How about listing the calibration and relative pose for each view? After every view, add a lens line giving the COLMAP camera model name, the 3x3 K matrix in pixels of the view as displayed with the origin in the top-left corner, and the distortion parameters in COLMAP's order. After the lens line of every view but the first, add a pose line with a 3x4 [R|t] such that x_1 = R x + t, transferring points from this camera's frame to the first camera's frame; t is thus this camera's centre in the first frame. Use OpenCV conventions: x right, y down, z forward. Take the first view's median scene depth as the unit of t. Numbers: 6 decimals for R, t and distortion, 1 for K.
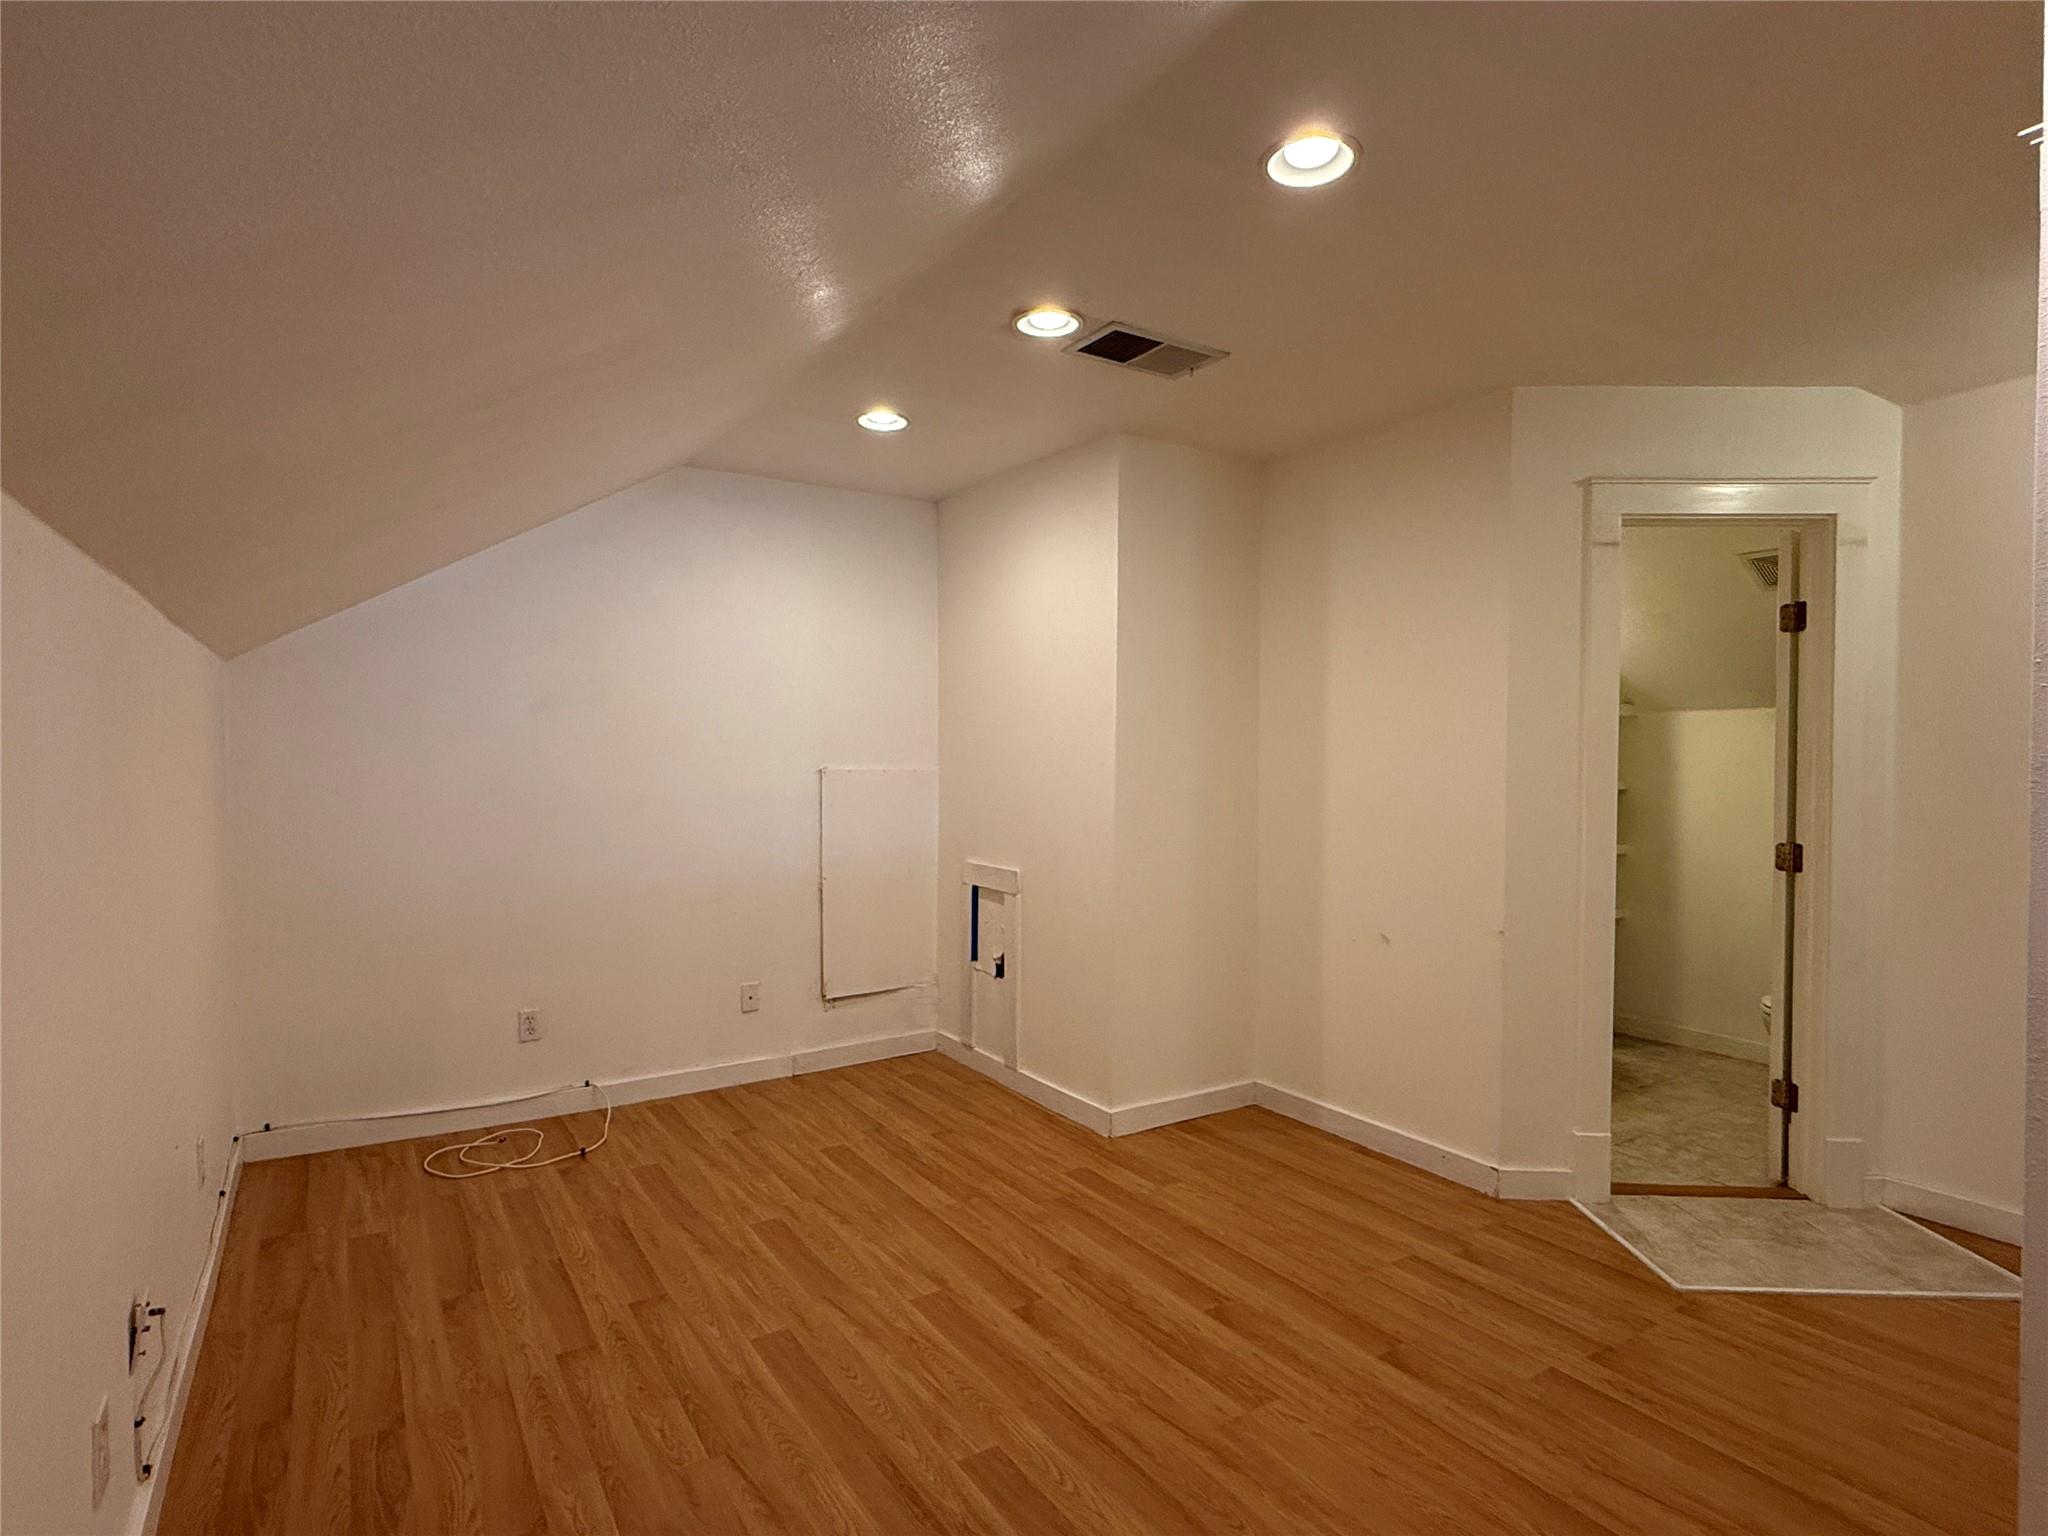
lens RADIAL K [[1055.6, 0, 1021.7], [0, 1055.6, 766.0], [0, 0, 1]] dist [0.001792, -0.000152]
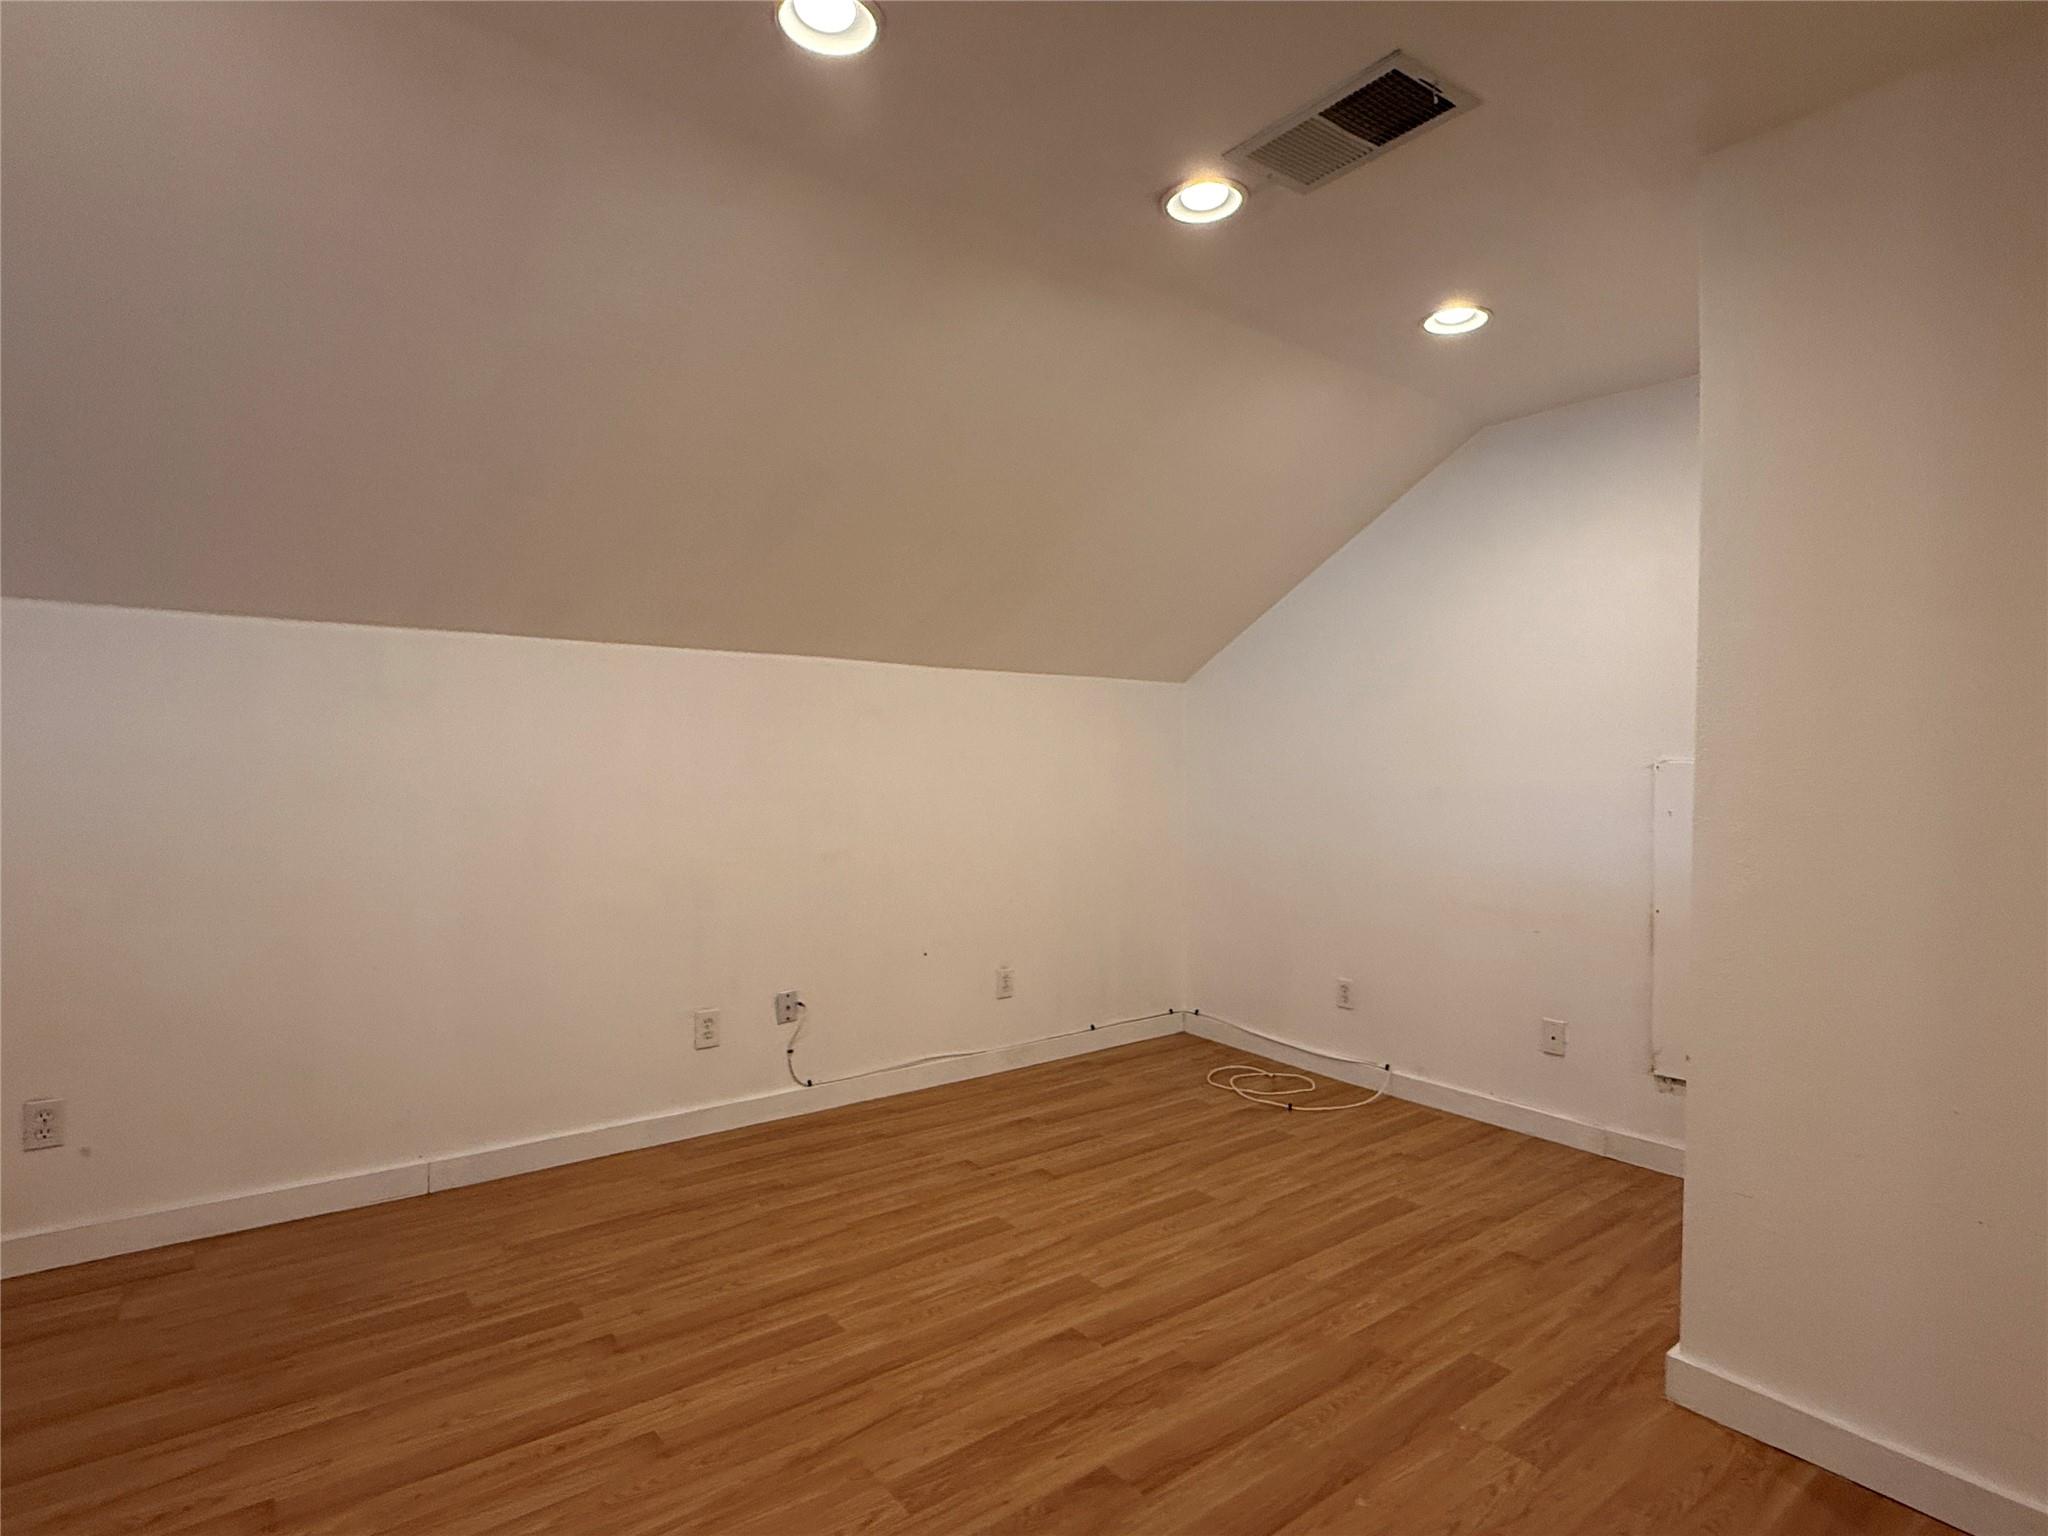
lens RADIAL K [[1055.6, 0, 1023.1], [0, 1055.6, 765.5], [0, 0, 1]] dist [0.001792, -0.000152]
pose [[0.082906, -0.001630, -0.996556, 0.696038], [-0.018513, 0.999824, -0.003175, 0.021436], [0.996385, 0.018712, 0.082862, 0.668371]]
